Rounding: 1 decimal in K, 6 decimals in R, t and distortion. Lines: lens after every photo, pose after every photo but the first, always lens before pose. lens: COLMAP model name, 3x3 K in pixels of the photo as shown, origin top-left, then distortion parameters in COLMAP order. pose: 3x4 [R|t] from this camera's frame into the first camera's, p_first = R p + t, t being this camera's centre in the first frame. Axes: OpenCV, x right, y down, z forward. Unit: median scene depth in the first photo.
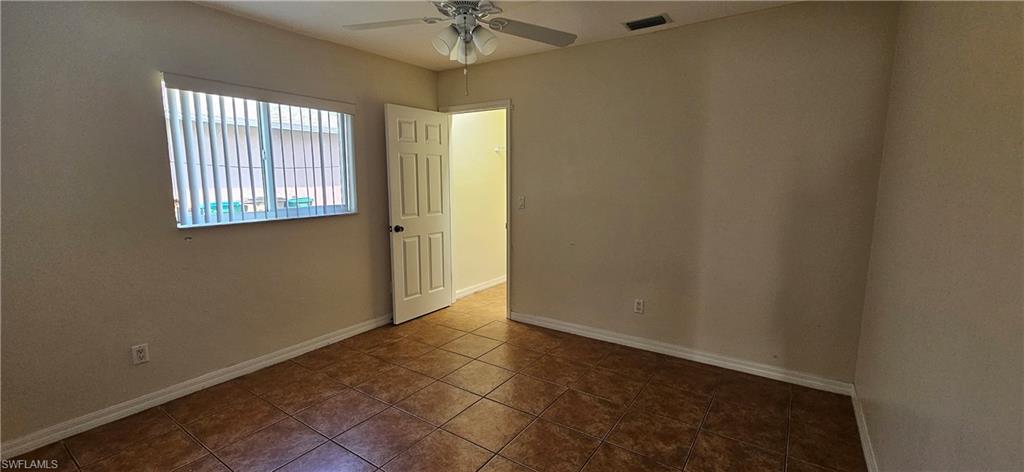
lens RADIAL K [[418.8, 0, 512.0], [0, 418.8, 236.0], [0, 0, 1]] dist [0.002577, 0.000368]
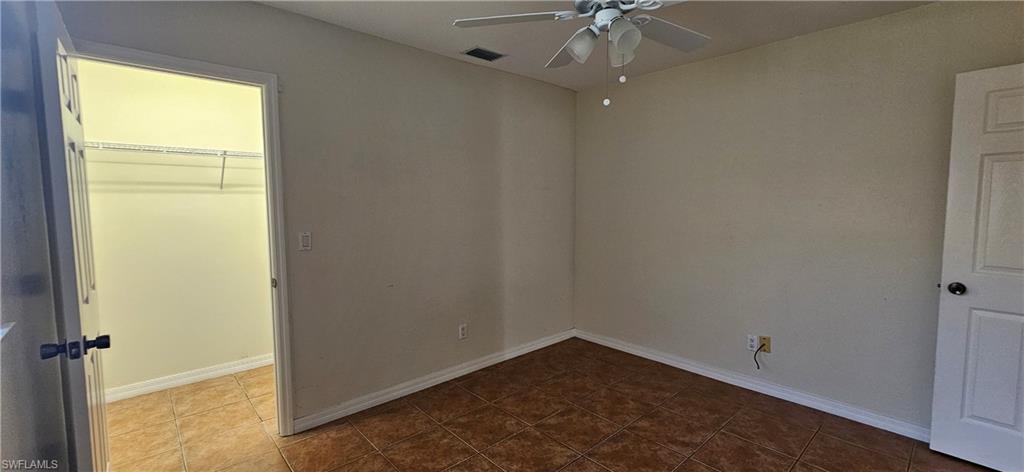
lens RADIAL K [[418.8, 0, 512.0], [0, 418.8, 236.0], [0, 0, 1]] dist [0.002577, 0.000368]
pose [[0.230490, -0.081373, 0.969666, -0.727535], [0.138941, 0.989039, 0.049973, -0.105233], [-0.963104, 0.123209, 0.239269, 0.749402]]
